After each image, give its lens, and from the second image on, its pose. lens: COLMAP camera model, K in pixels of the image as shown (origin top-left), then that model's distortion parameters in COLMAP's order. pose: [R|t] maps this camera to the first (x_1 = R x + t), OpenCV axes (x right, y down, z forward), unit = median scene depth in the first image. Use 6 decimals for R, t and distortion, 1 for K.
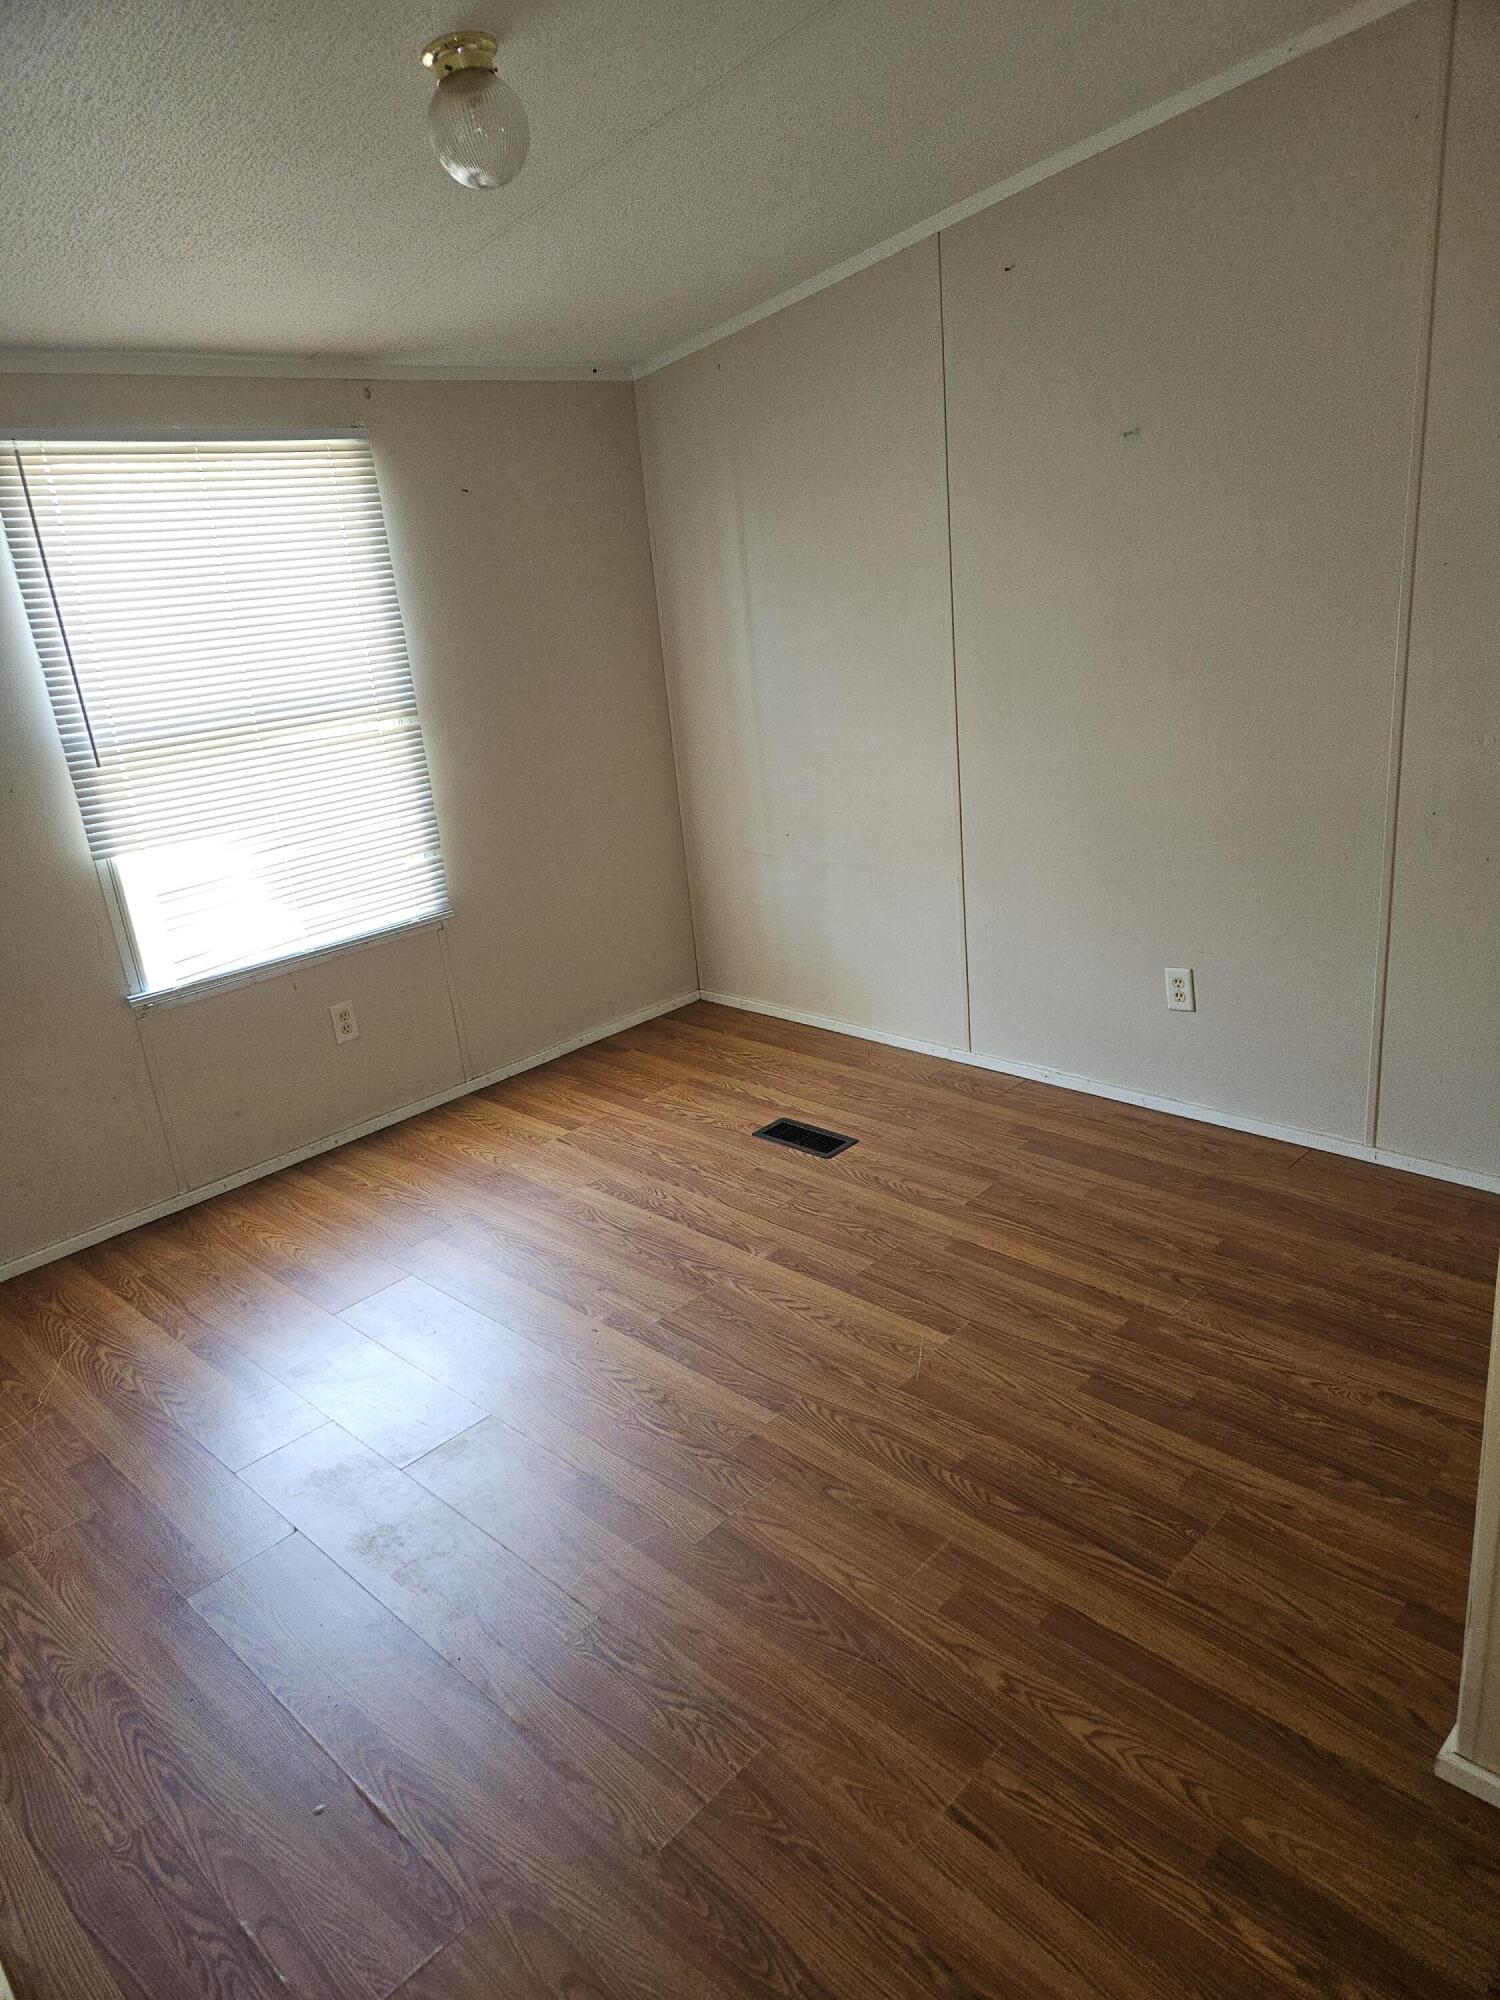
lens RADIAL K [[1339.6, 0, 750.0], [0, 1339.6, 1000.0], [0, 0, 1]] dist [0.076489, -0.057492]
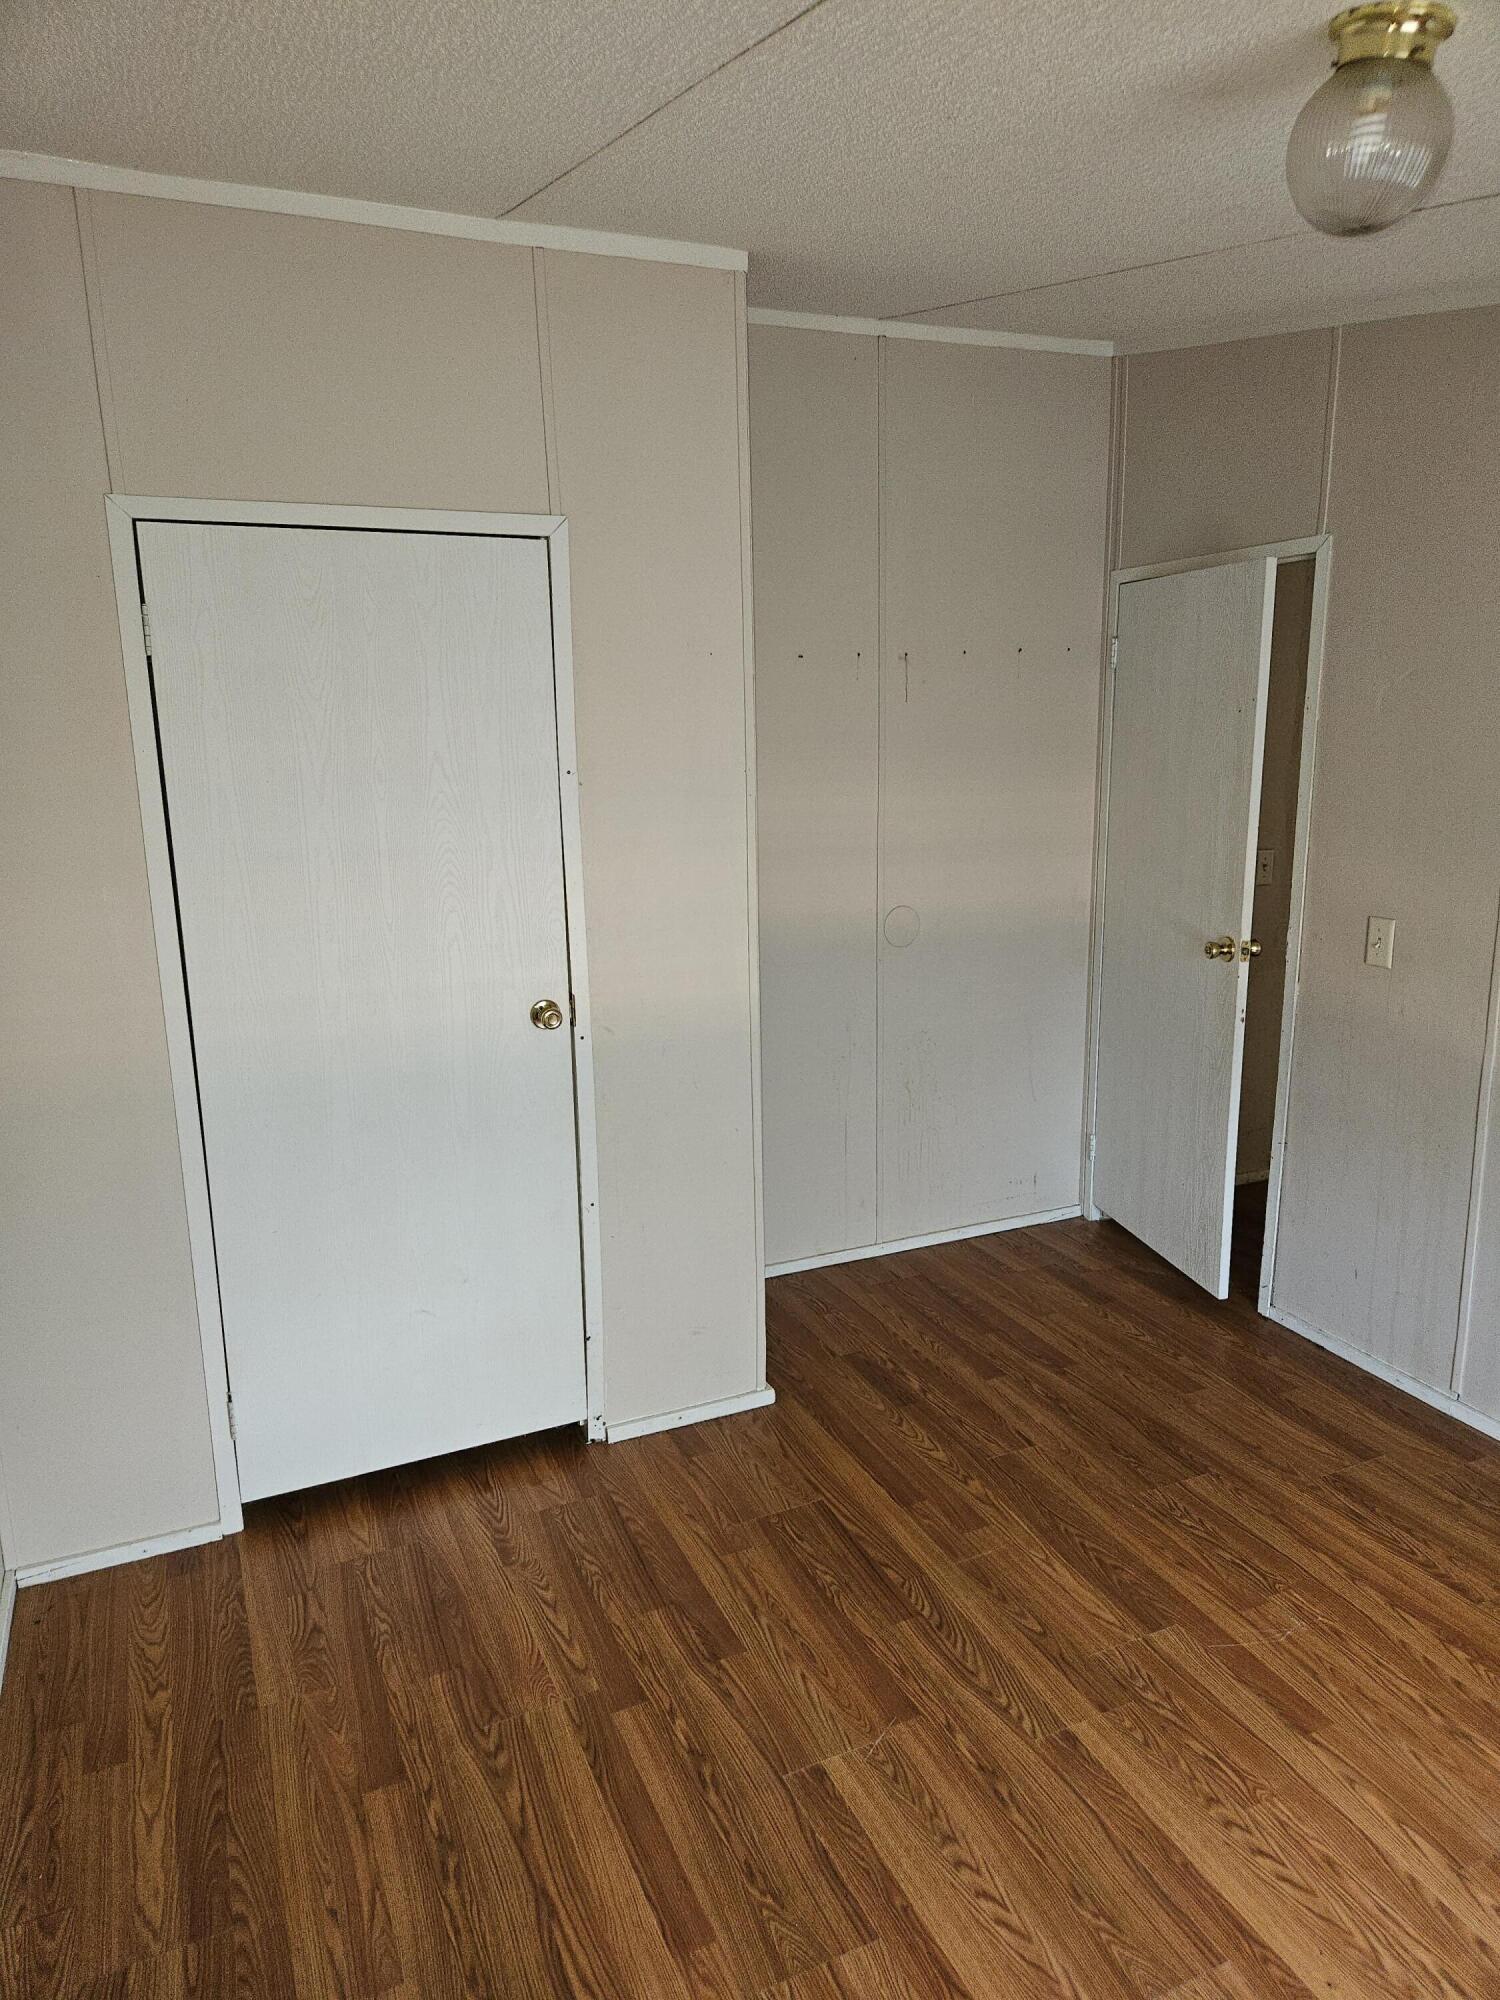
lens RADIAL K [[1339.6, 0, 750.0], [0, 1339.6, 1000.0], [0, 0, 1]] dist [0.076489, -0.057492]
pose [[-0.926332, 0.007748, 0.376628, -0.129465], [0.197261, 0.861733, 0.467444, -0.575577], [-0.320931, 0.507302, -0.799780, 1.597207]]
